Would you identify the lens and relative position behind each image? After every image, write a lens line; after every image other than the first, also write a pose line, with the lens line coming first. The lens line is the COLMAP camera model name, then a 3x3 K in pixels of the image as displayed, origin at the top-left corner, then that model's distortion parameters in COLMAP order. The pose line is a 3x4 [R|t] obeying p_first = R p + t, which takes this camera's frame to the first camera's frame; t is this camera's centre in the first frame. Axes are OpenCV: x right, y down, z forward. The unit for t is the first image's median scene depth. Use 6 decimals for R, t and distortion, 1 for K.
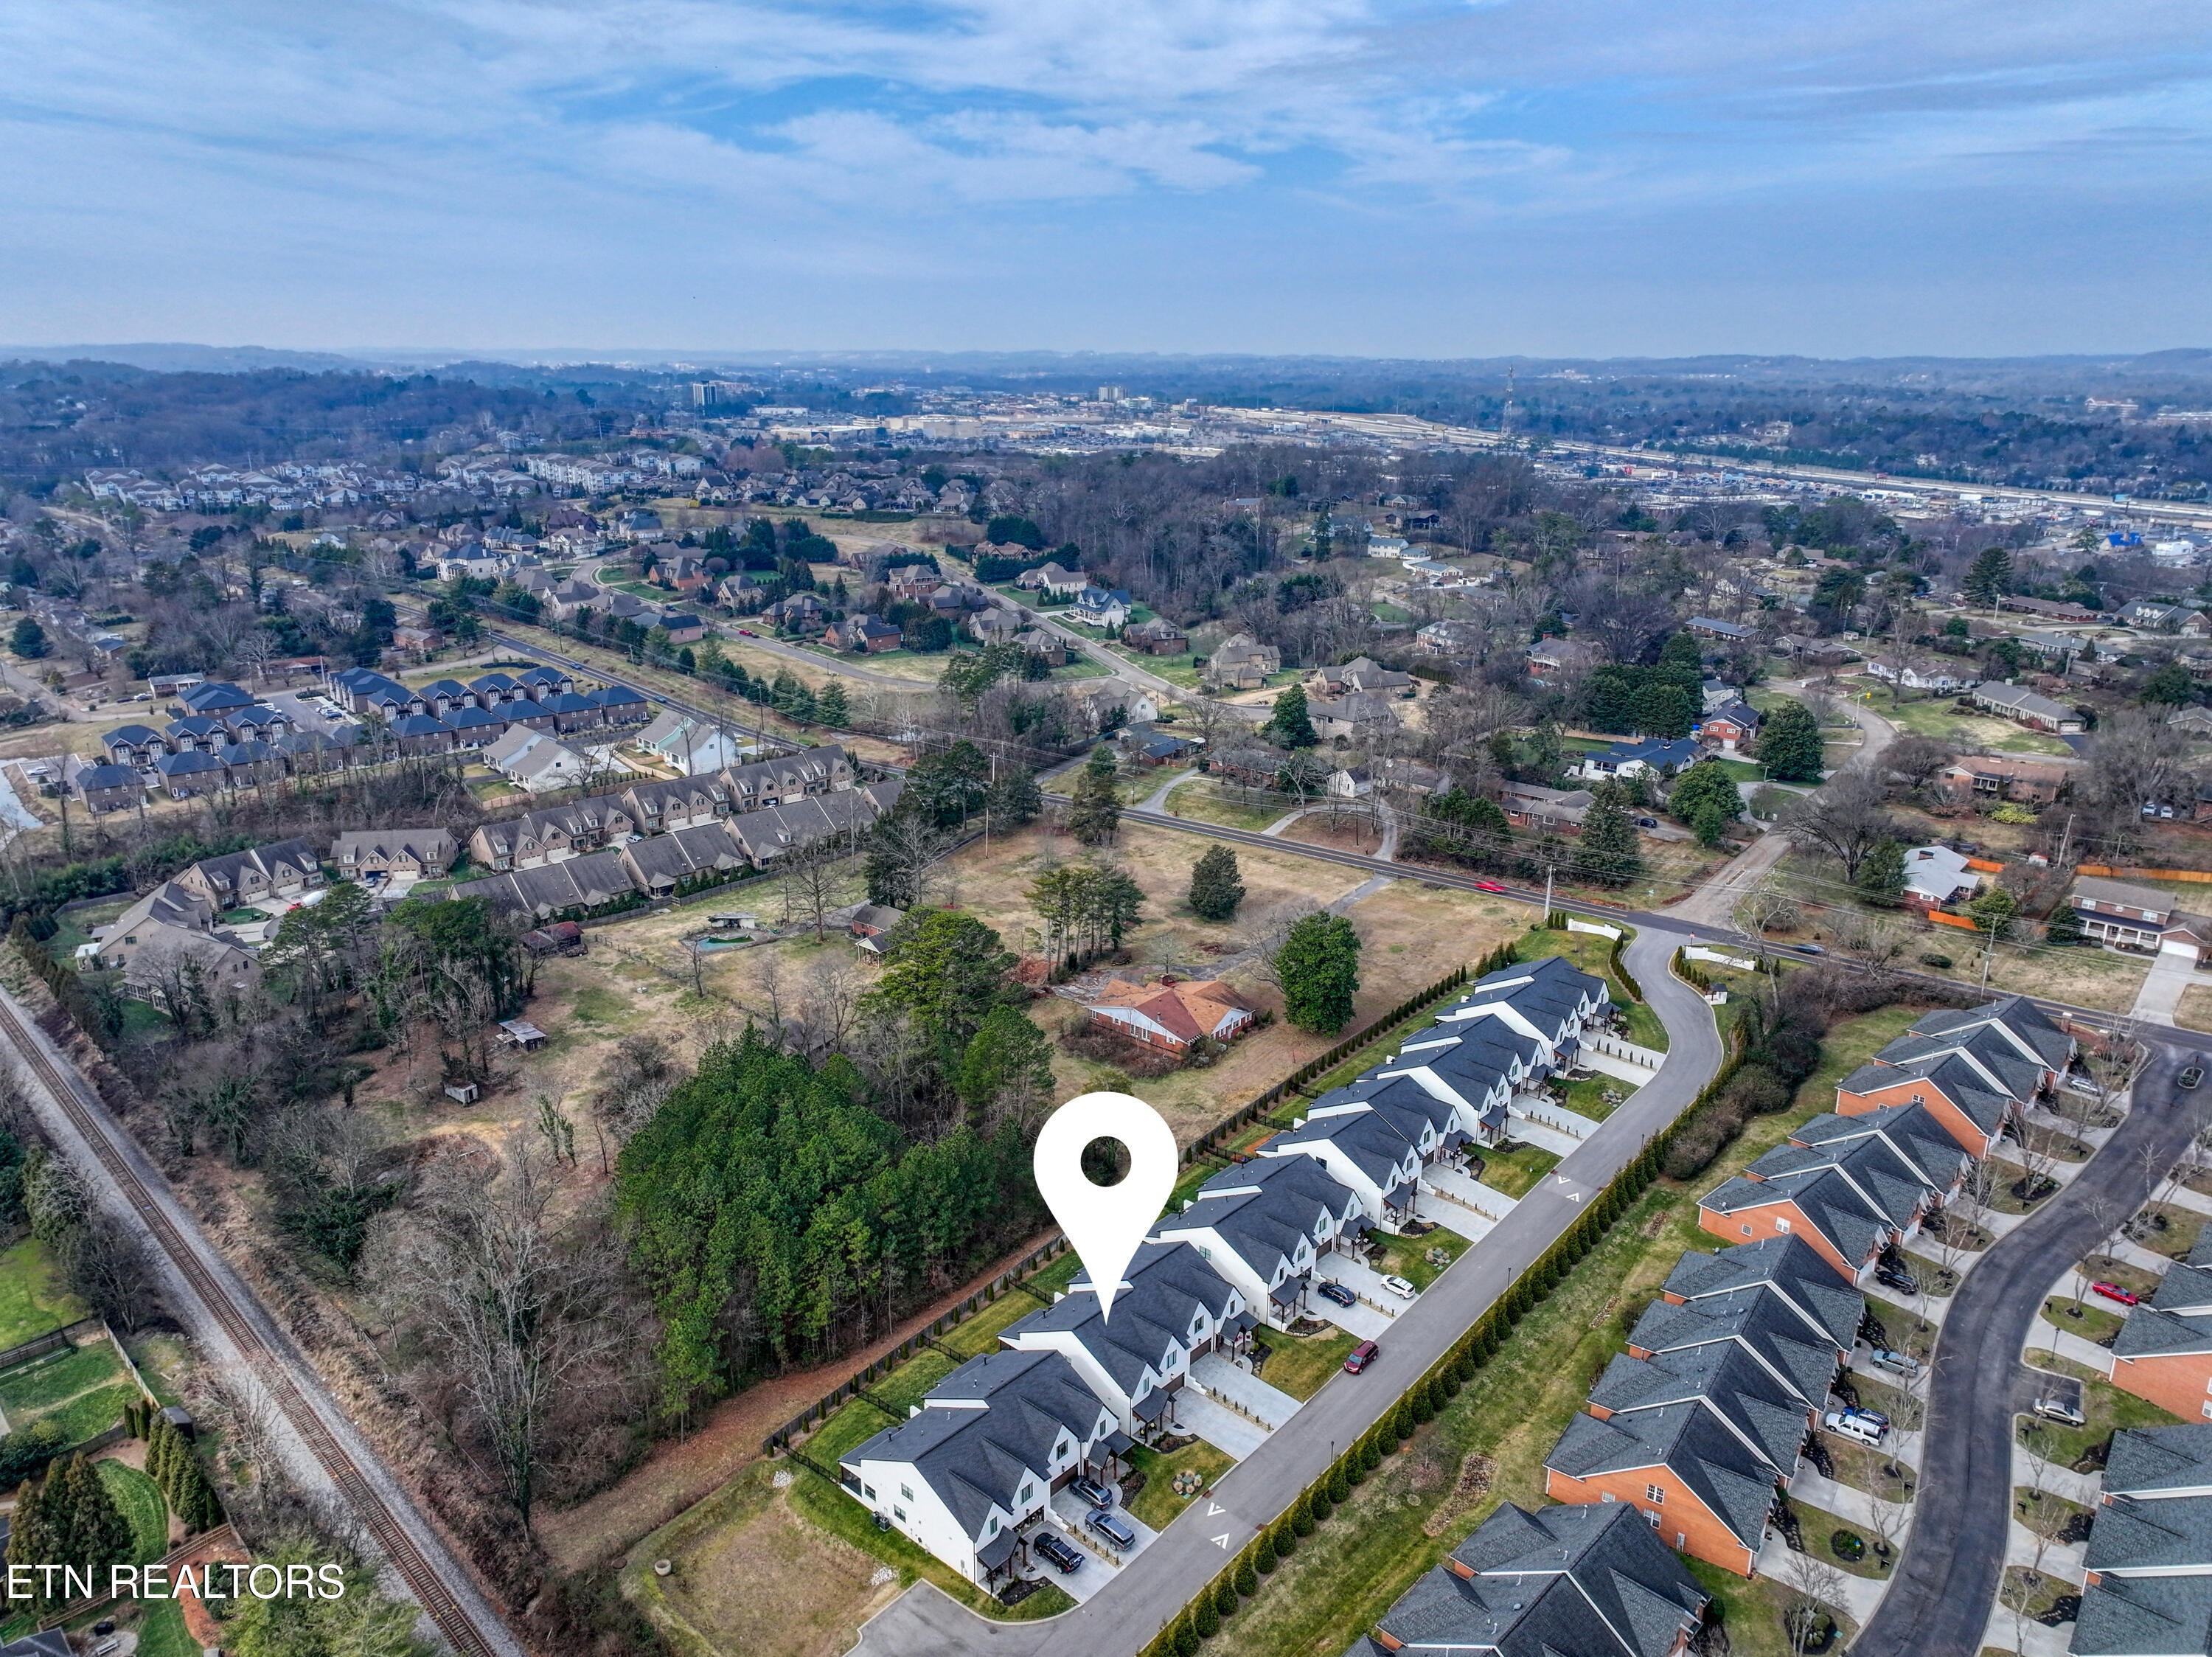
lens RADIAL K [[1560.2, 0, 1106.0], [0, 1560.2, 828.5], [0, 0, 1]] dist [-0.012357, 0.028075]
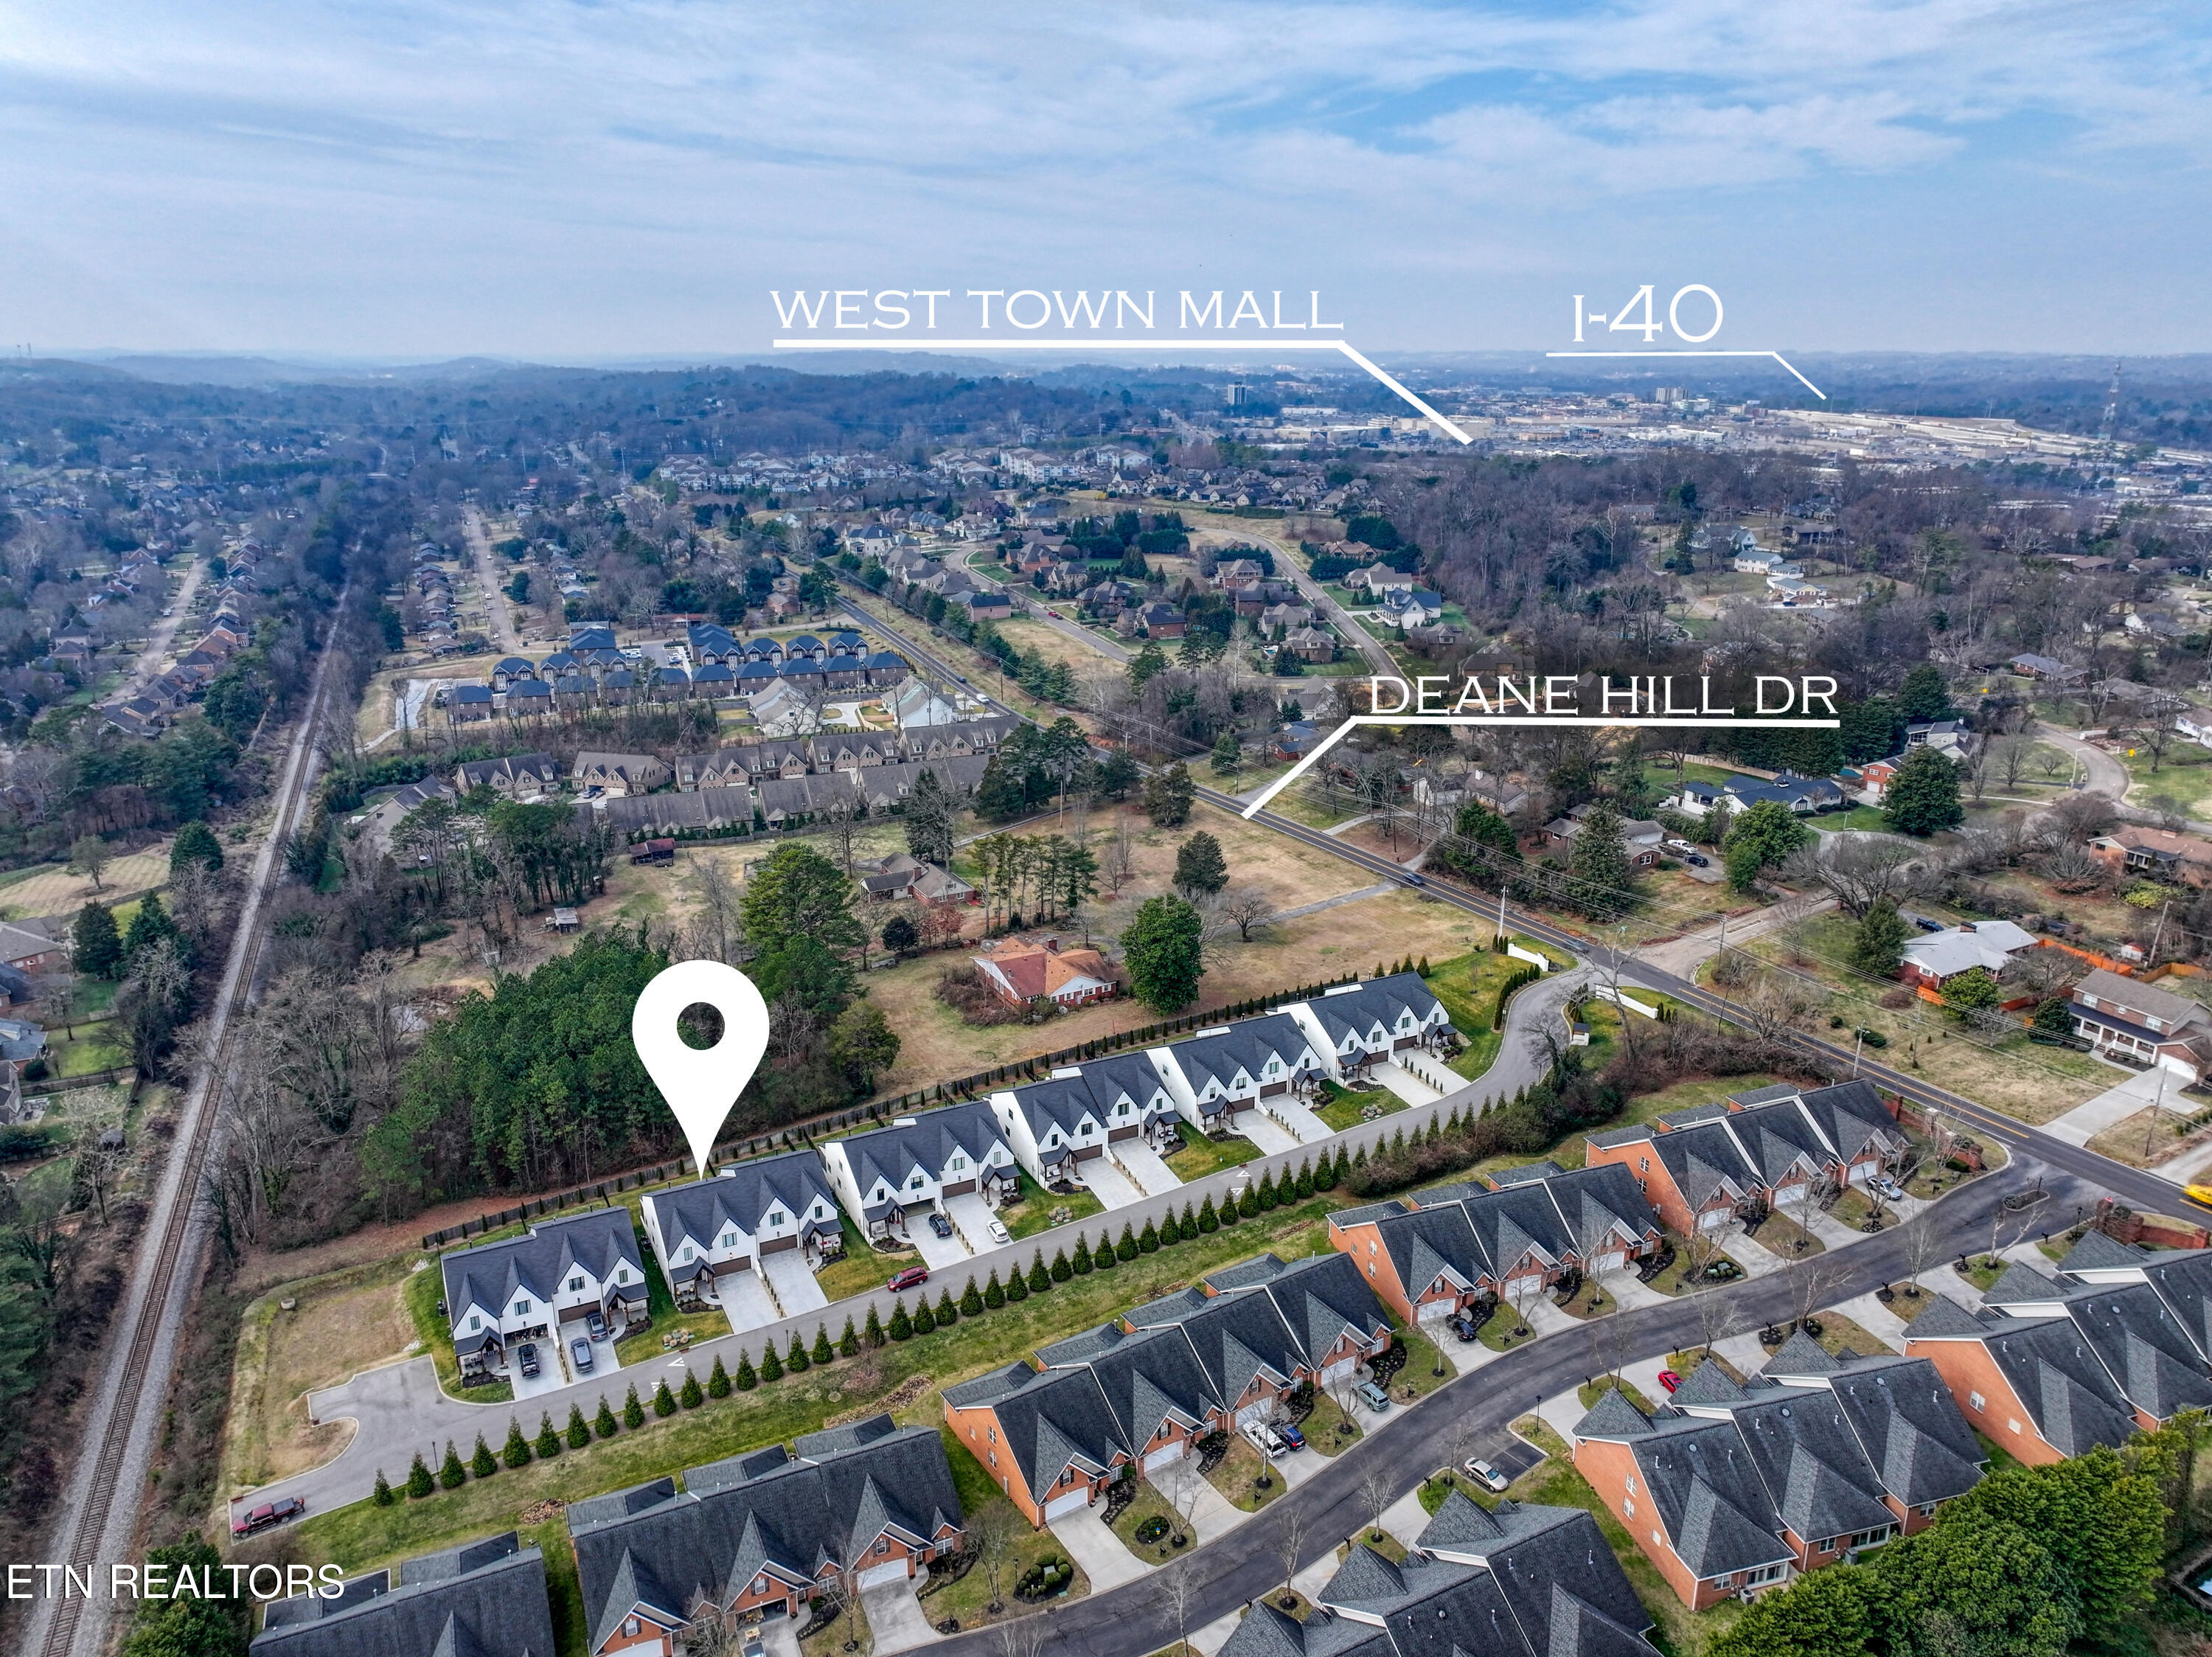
lens RADIAL K [[1532.5, 0, 1102.8], [0, 1532.5, 871.3], [0, 0, 1]] dist [-0.003907, 0.016121]
pose [[0.927820, 0.113403, -0.355374, 0.204668], [-0.102964, 0.993516, 0.048218, -0.002947], [0.358538, -0.008147, 0.933480, 0.016410]]
